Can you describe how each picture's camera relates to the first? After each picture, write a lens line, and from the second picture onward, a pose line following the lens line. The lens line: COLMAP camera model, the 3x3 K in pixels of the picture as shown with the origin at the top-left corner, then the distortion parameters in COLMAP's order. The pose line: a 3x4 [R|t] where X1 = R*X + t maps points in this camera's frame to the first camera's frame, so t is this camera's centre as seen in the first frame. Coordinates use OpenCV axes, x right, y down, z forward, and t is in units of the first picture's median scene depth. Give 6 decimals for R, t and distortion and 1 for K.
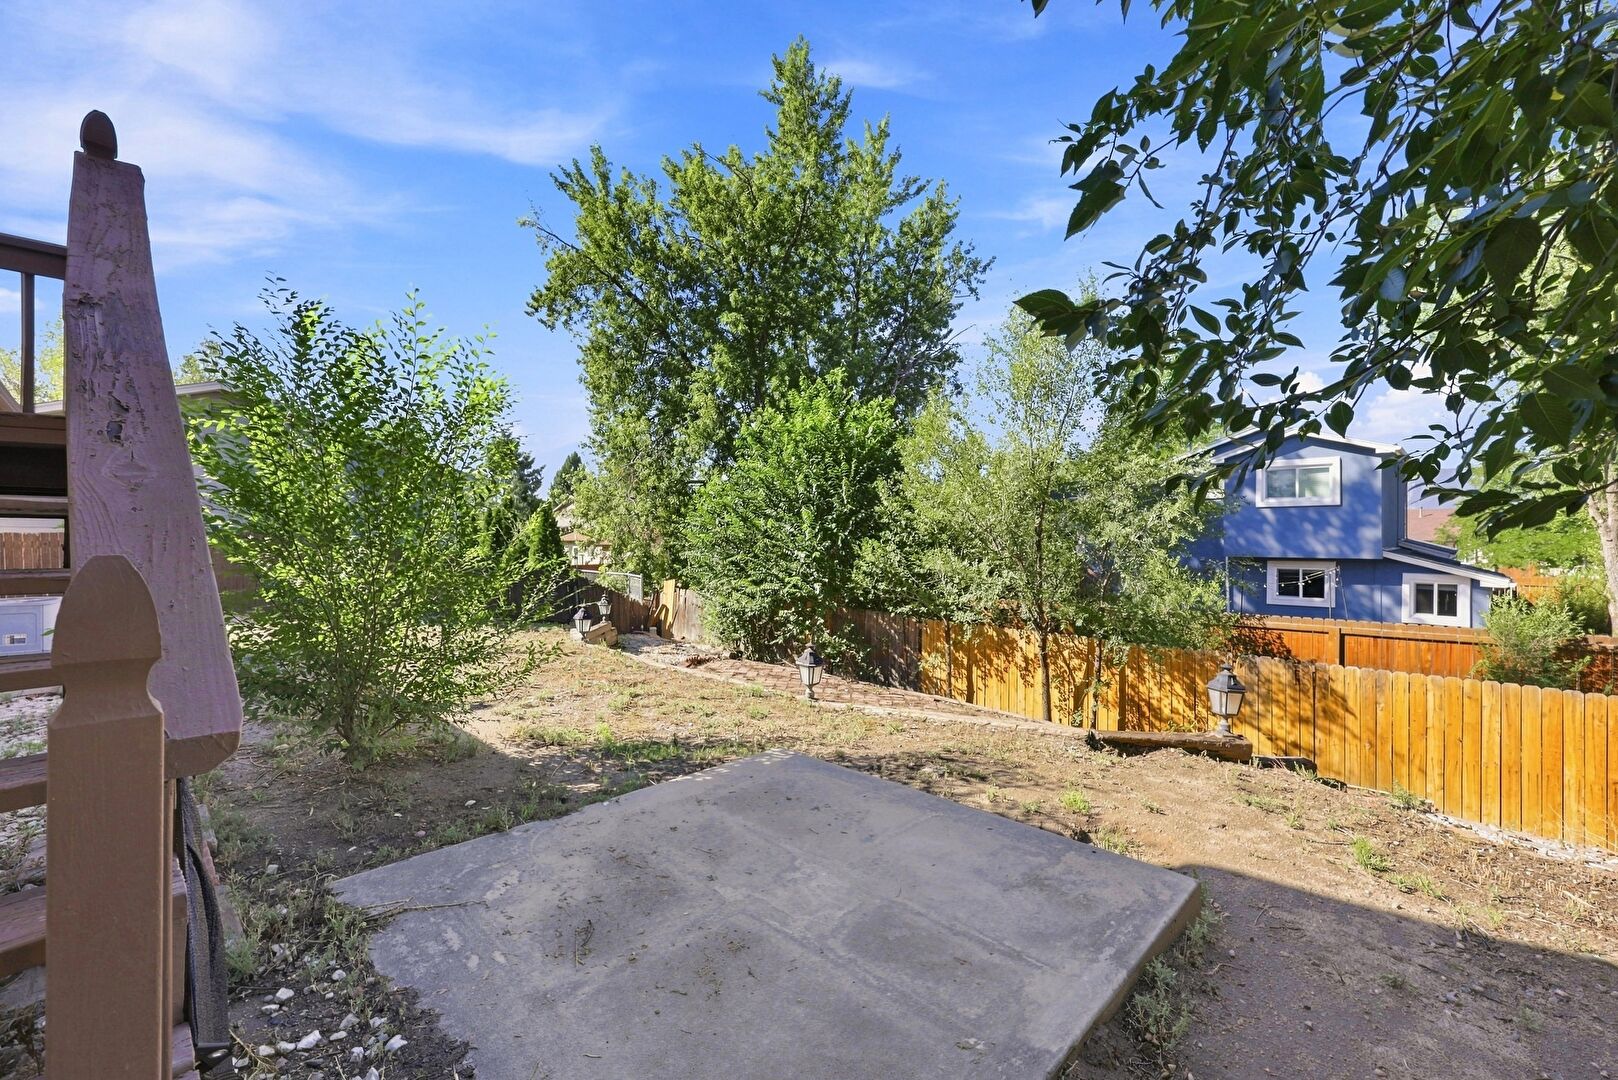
lens RADIAL K [[665.0, 0, 803.0], [0, 665.0, 535.7], [0, 0, 1]] dist [-0.002993, 0.000052]
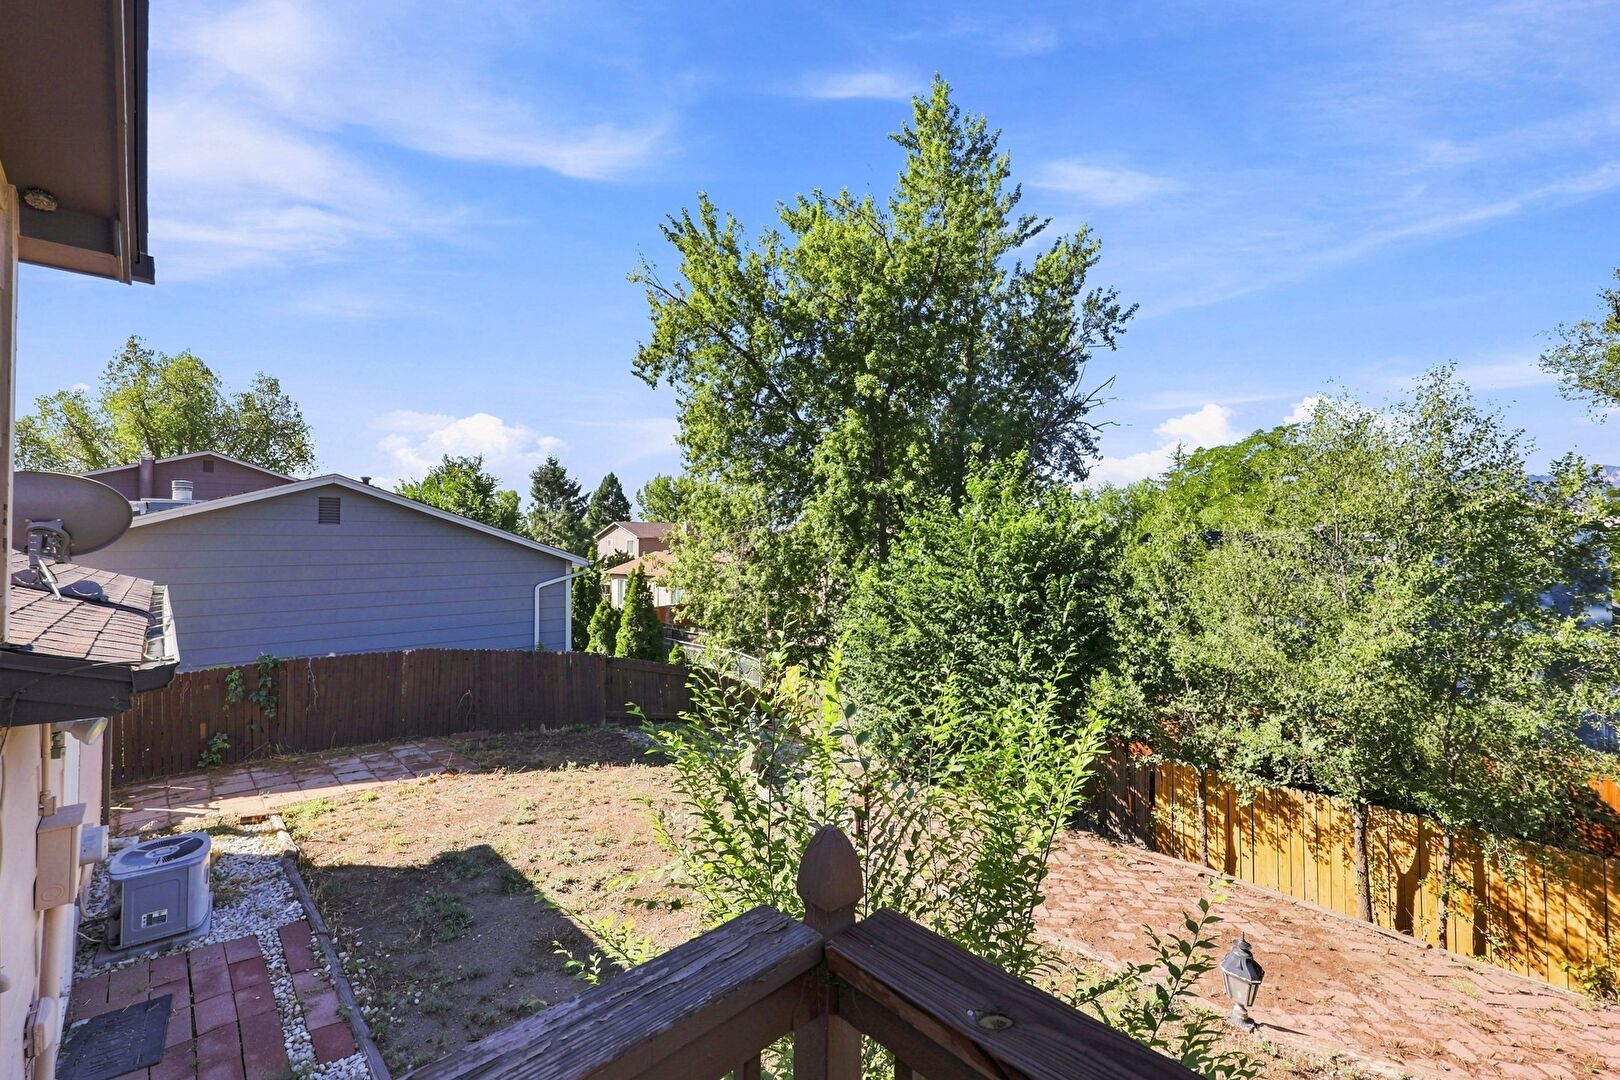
lens RADIAL K [[665.8, 0, 812.5], [0, 665.8, 528.3], [0, 0, 1]] dist [-0.002993, 0.000052]
pose [[0.999677, -0.004789, -0.024958, -0.155888], [0.003999, 0.999493, -0.031575, -0.095098], [0.025097, 0.031465, 0.999190, 0.091923]]
